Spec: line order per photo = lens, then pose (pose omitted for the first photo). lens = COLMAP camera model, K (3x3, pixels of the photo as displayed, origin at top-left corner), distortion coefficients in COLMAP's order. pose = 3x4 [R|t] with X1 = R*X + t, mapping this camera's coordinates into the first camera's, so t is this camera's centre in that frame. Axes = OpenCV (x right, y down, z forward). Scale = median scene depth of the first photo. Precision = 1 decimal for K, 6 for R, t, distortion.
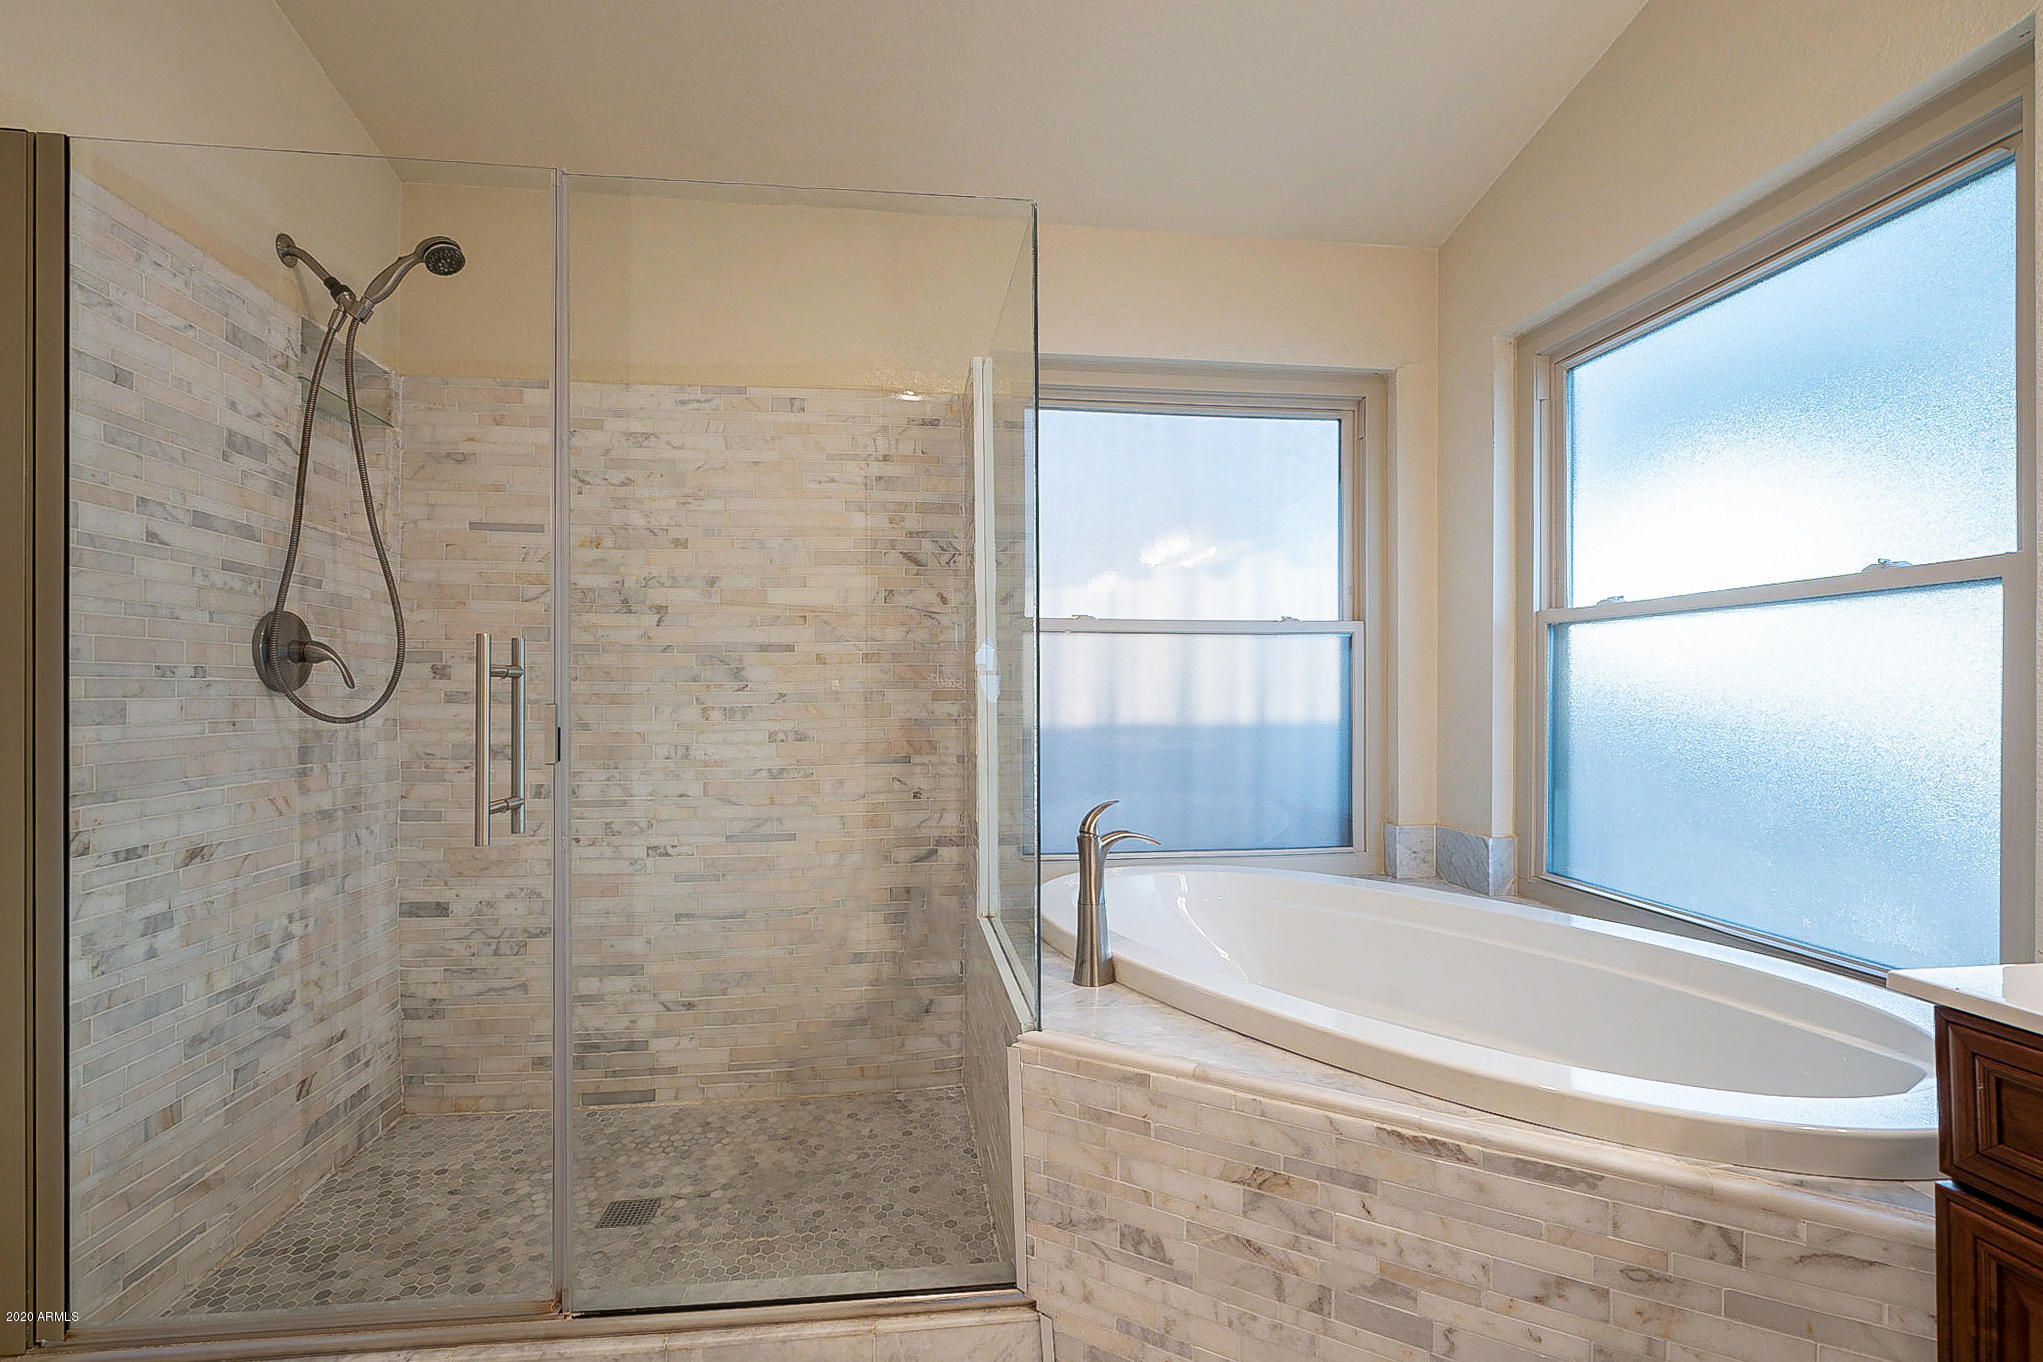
lens RADIAL K [[936.6, 0, 1016.3], [0, 936.6, 682.4], [0, 0, 1]] dist [-0.000576, -0.001240]
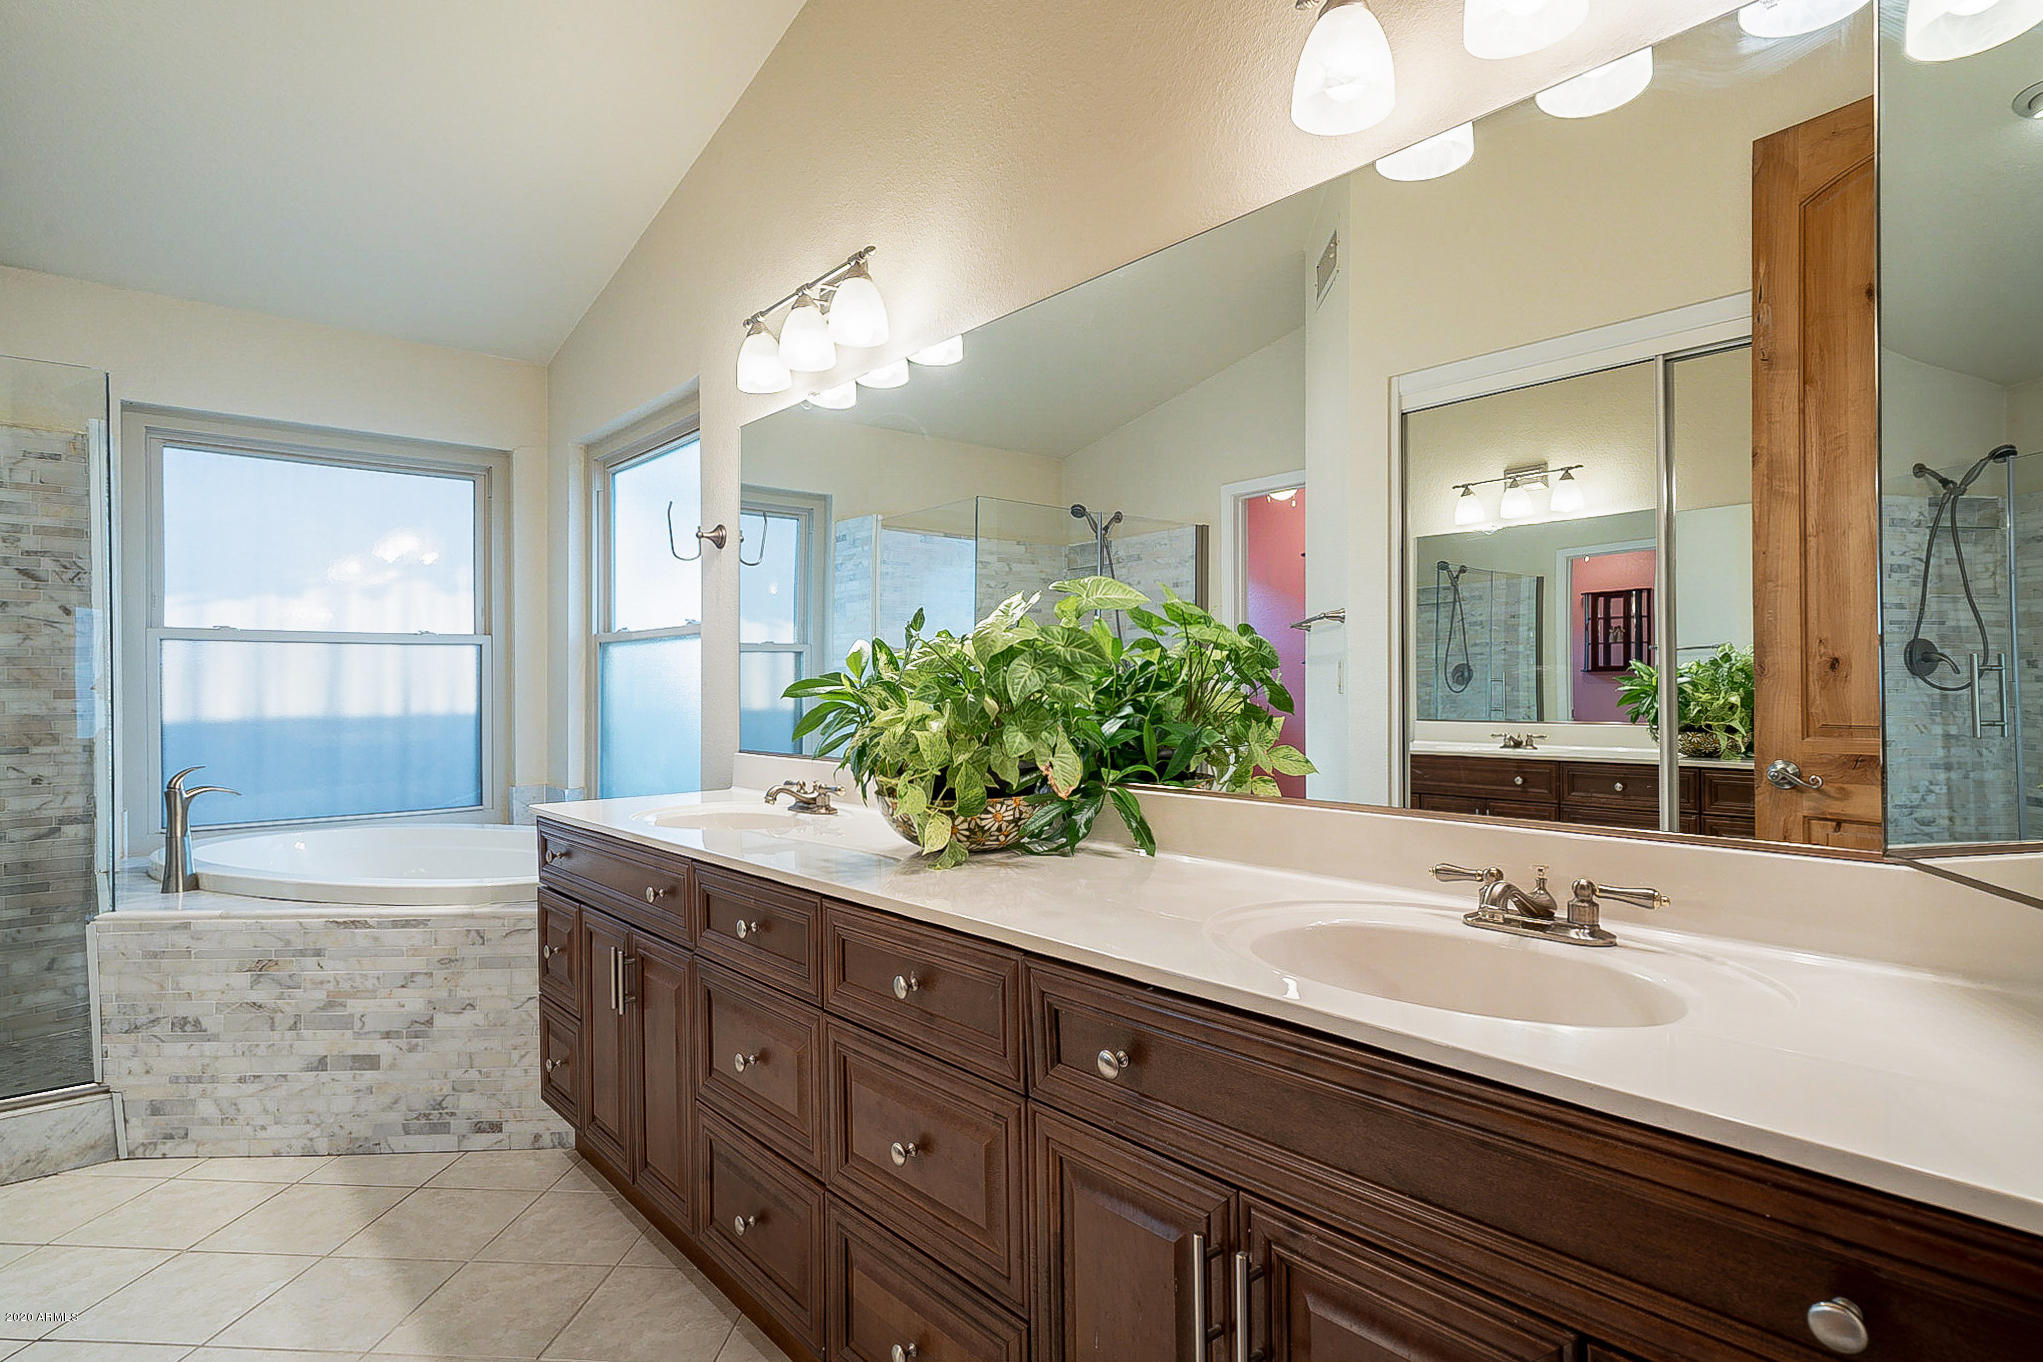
lens RADIAL K [[1067.4, 0, 1008.3], [0, 1067.4, 685.3], [0, 0, 1]] dist [-0.003019, 0.003035]
pose [[0.836340, -0.002725, 0.548204, 0.184255], [-0.000602, 0.999982, 0.005889, -0.005823], [-0.548211, -0.005255, 0.836324, -0.790037]]
